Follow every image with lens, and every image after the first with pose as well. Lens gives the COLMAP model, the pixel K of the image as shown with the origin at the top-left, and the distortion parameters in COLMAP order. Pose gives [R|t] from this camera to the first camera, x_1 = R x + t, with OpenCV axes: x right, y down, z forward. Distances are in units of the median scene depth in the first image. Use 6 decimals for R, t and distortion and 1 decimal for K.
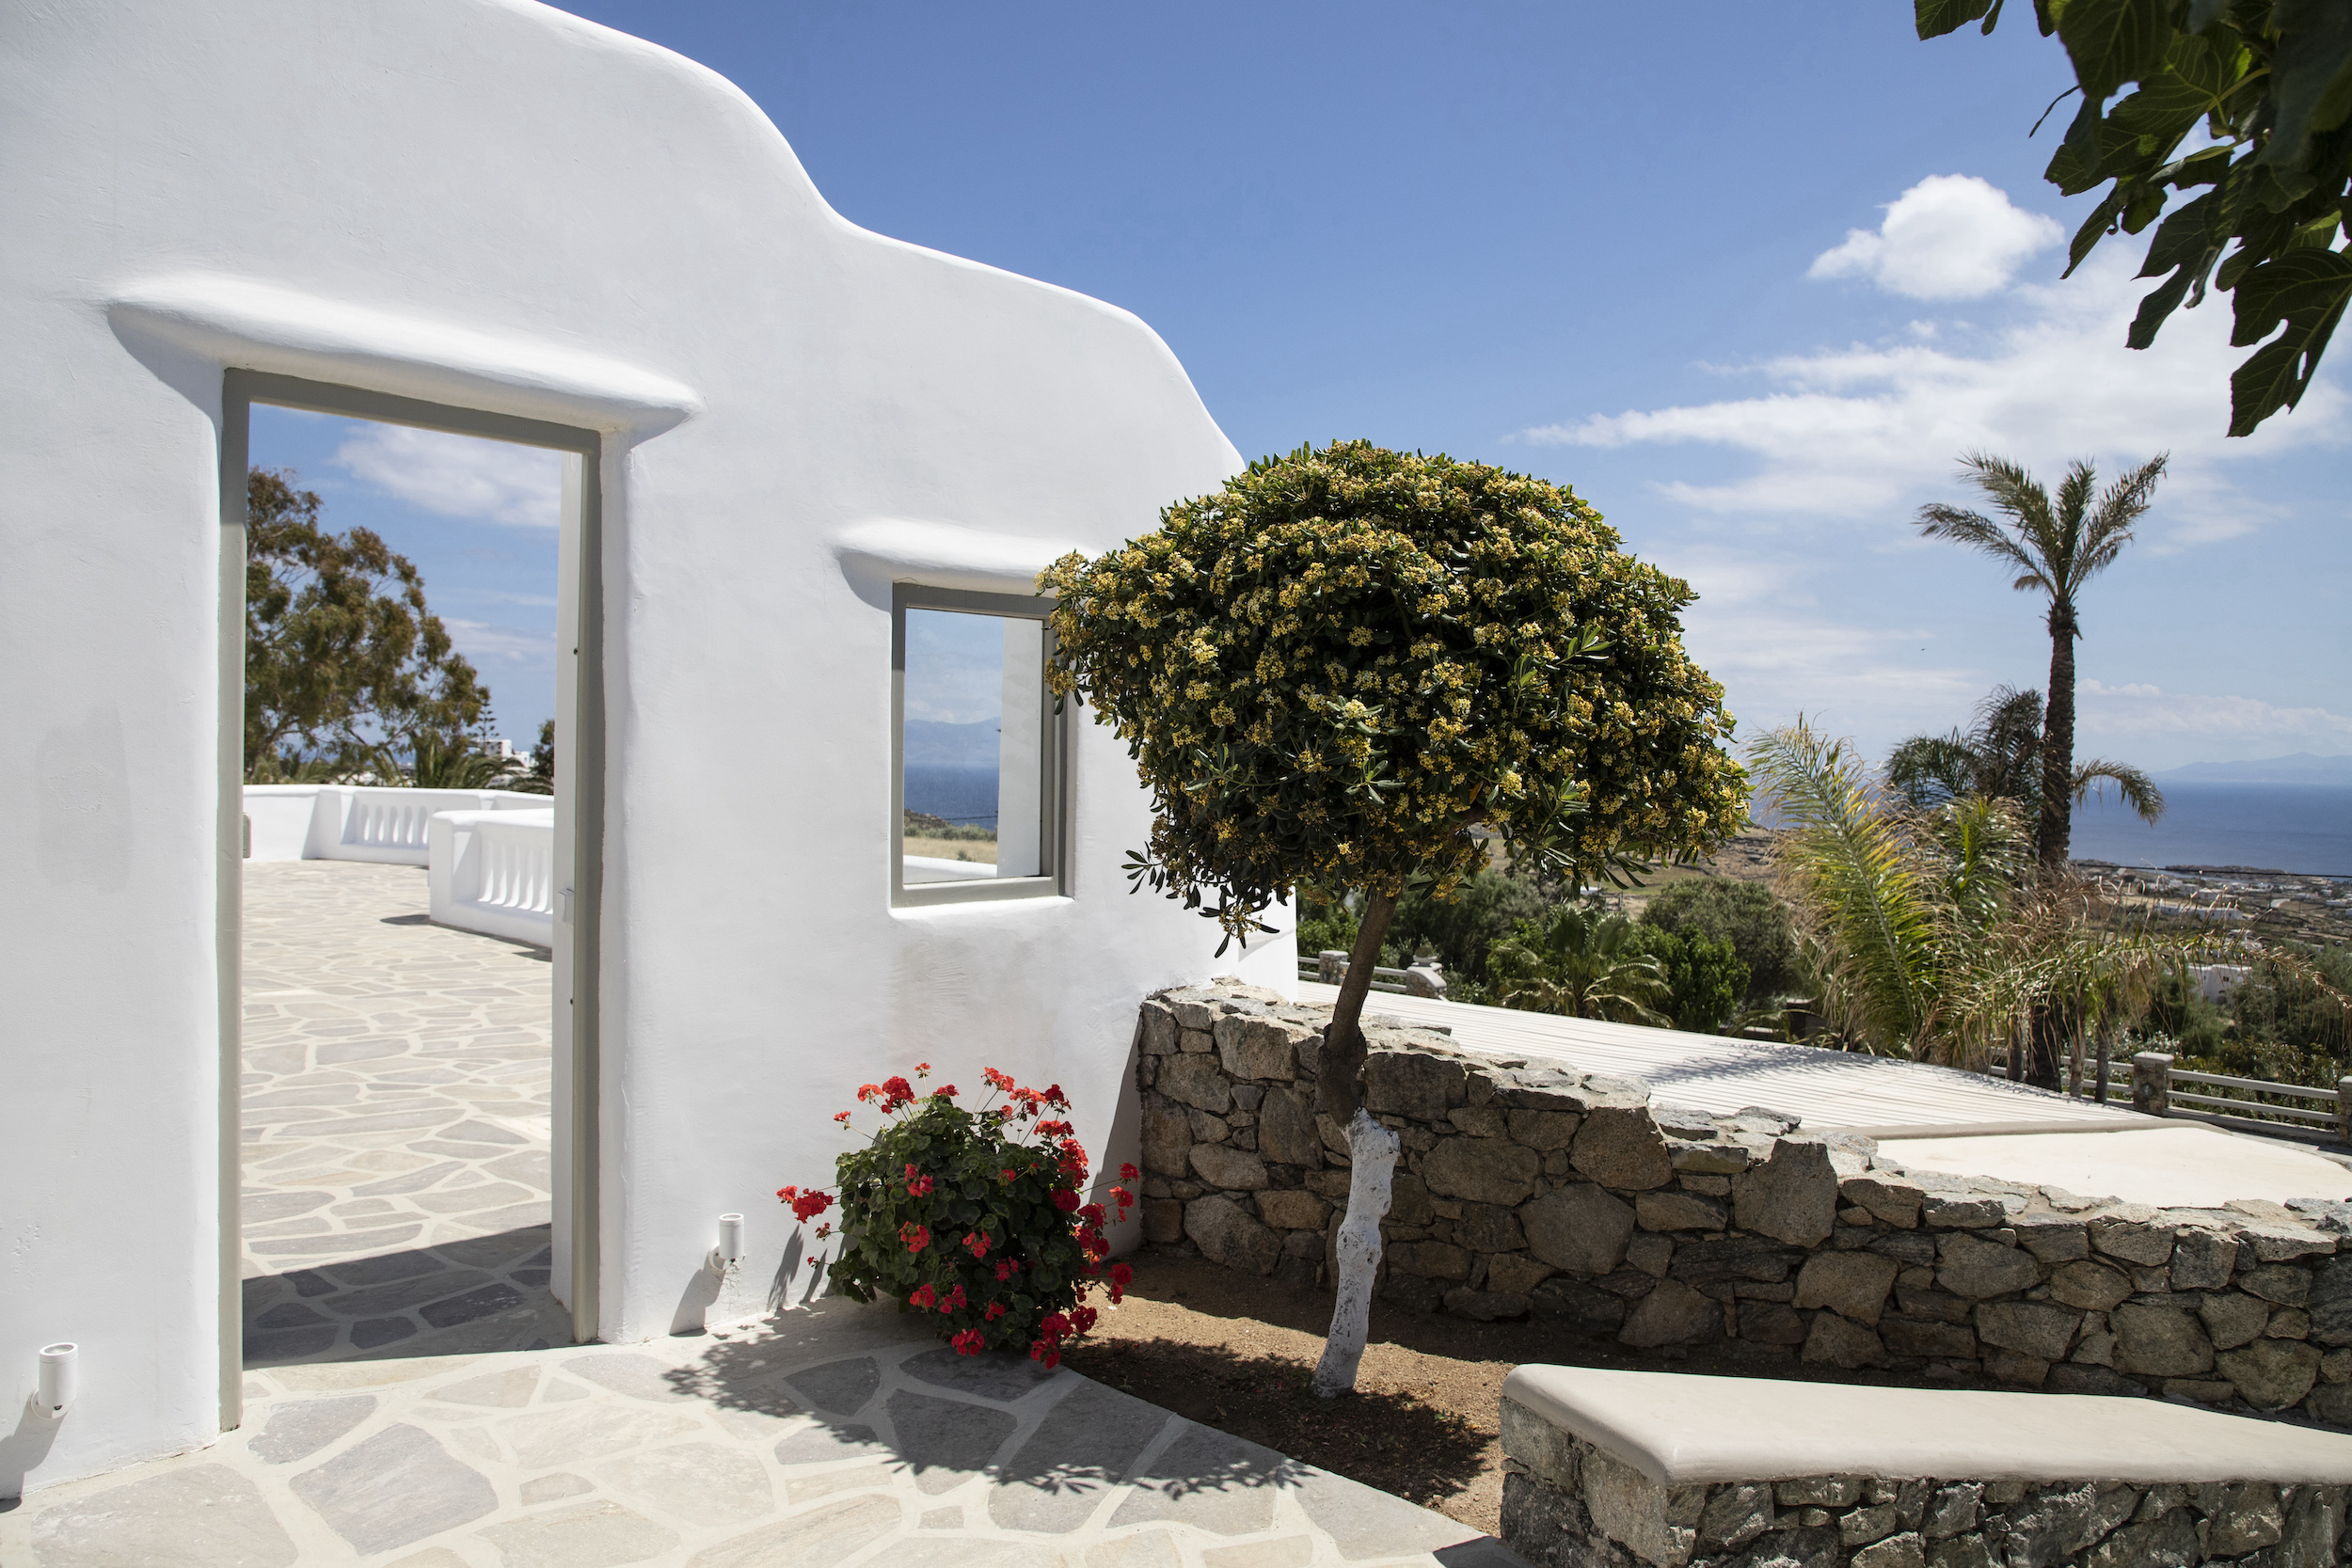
lens RADIAL K [[1604.7, 0, 1181.1], [0, 1604.7, 787.2], [0, 0, 1]] dist [-0.010045, -0.003313]
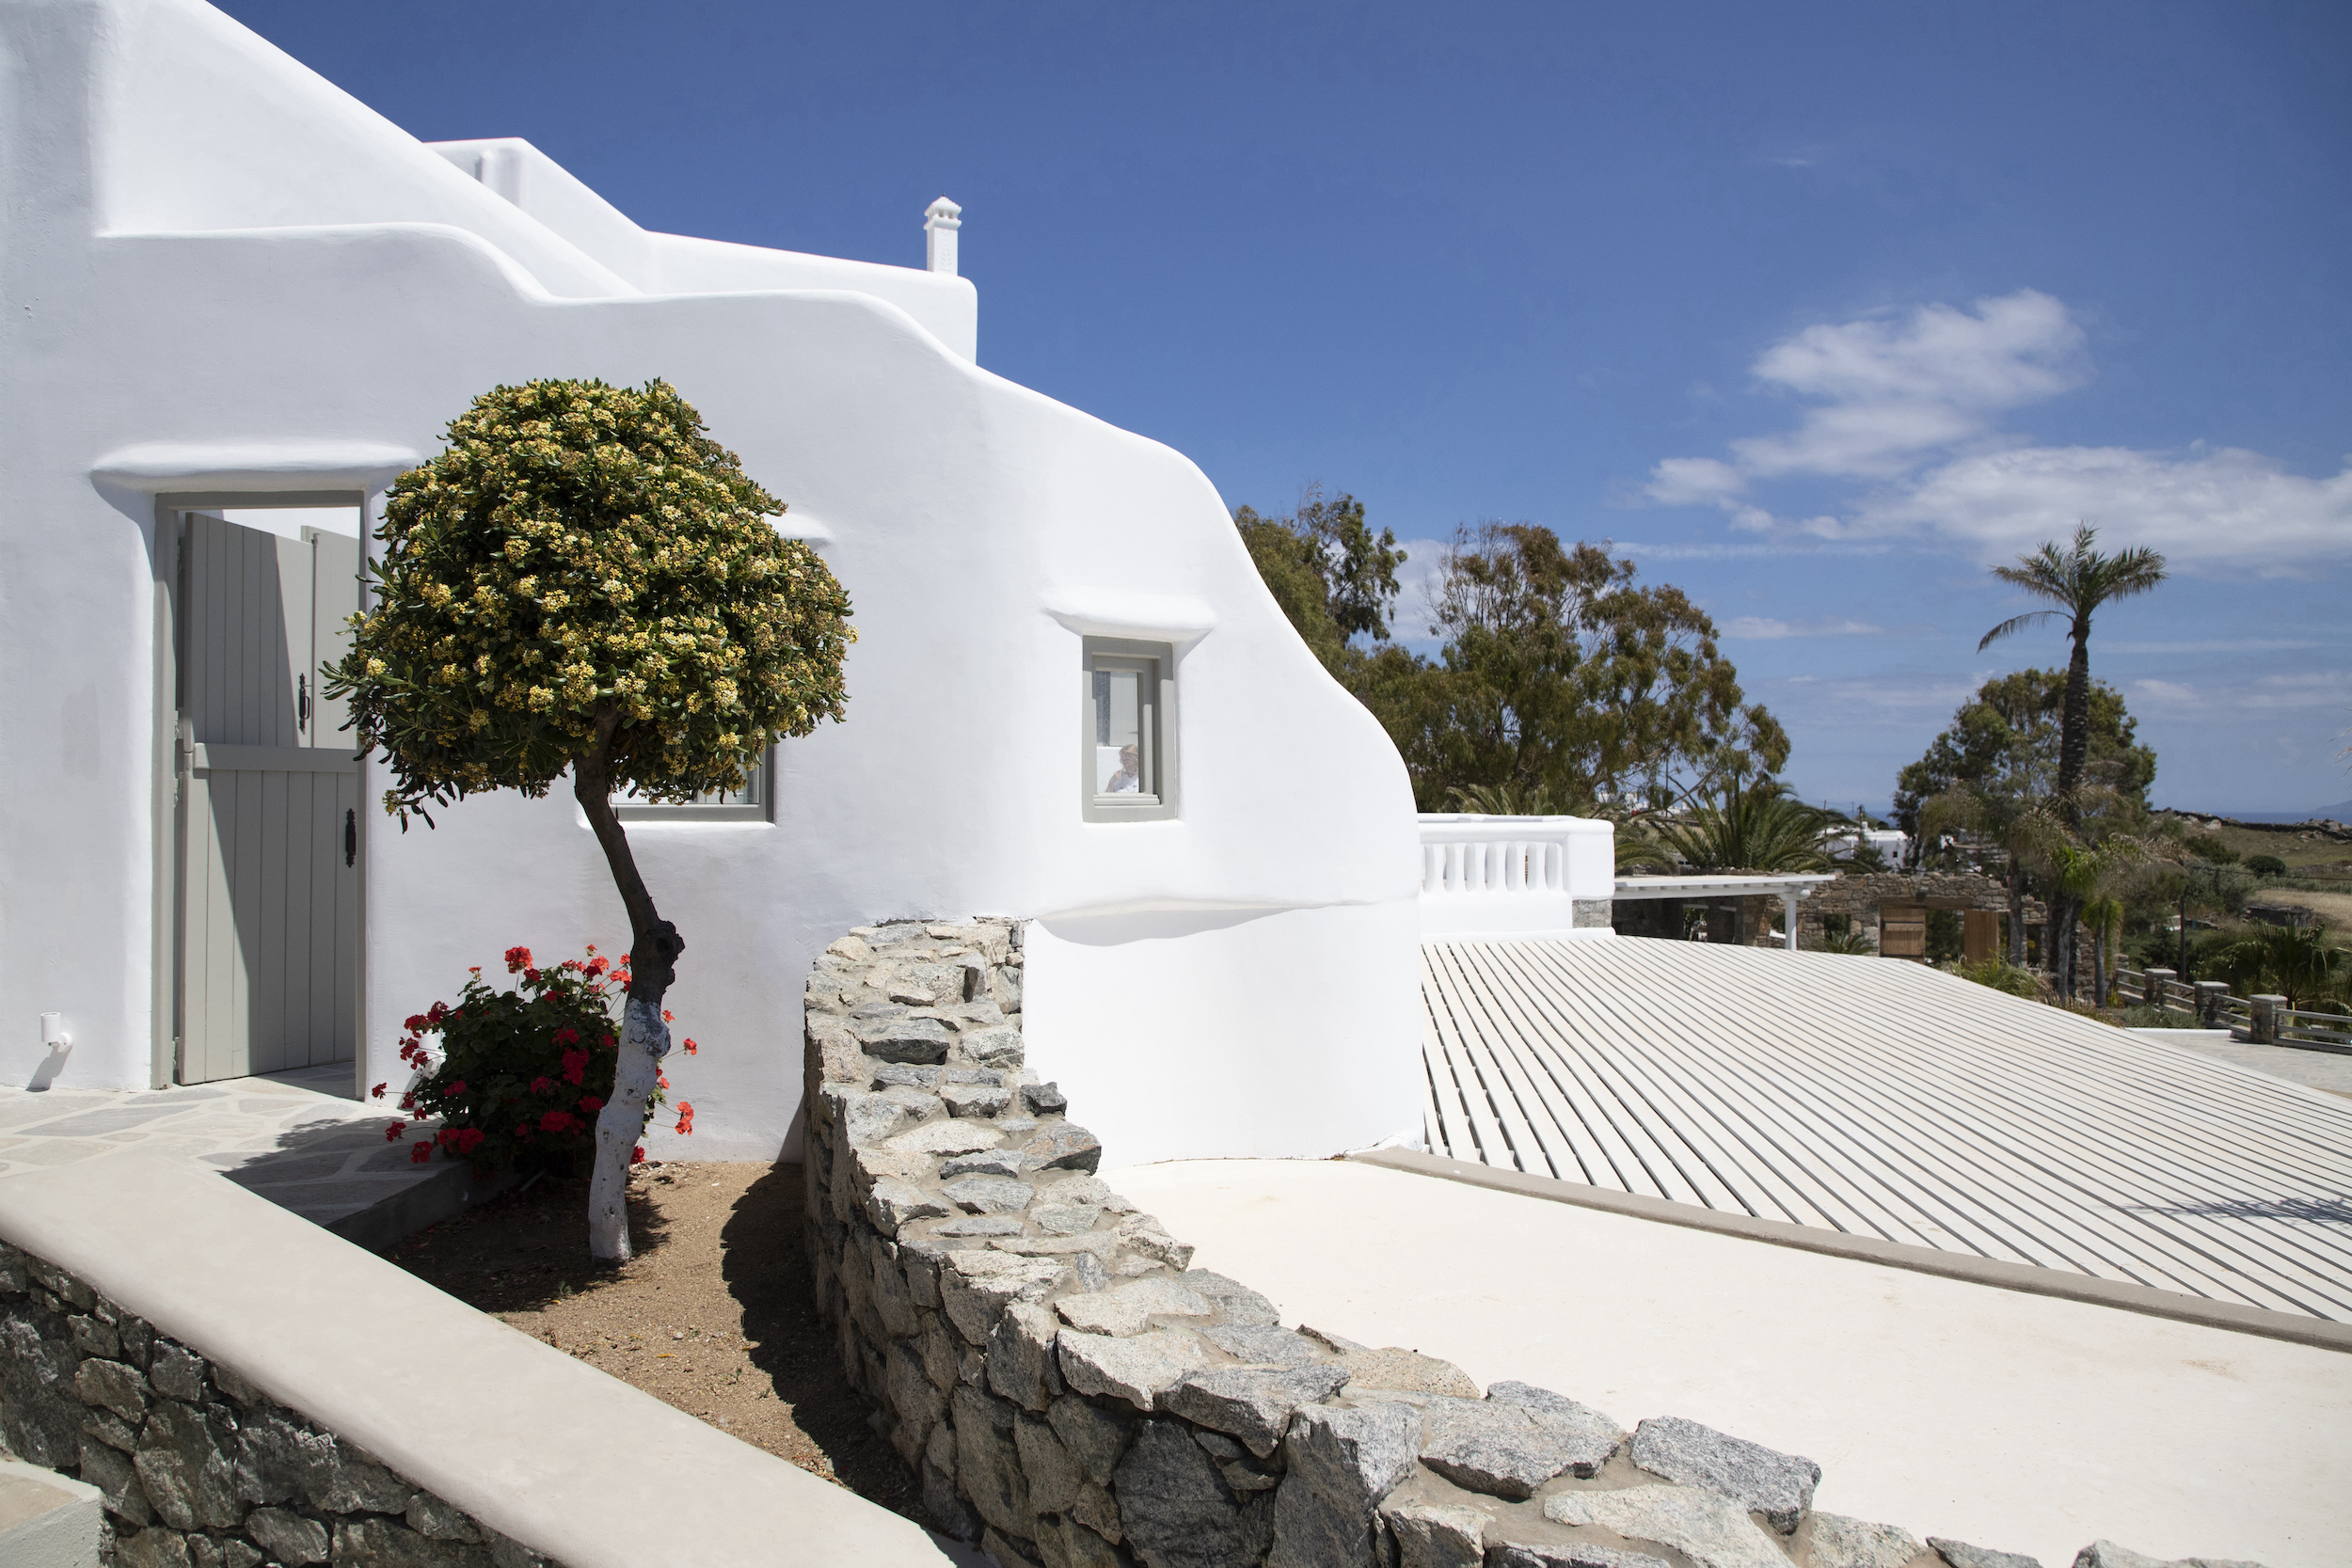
lens RADIAL K [[1604.7, 0, 1178.7], [0, 1604.7, 781.6], [0, 0, 1]] dist [-0.010045, -0.003313]
pose [[0.585387, -0.021814, -0.810460, 1.016002], [-0.012064, 0.999293, -0.035610, 0.077009], [0.810664, 0.030623, 0.584710, 0.572193]]
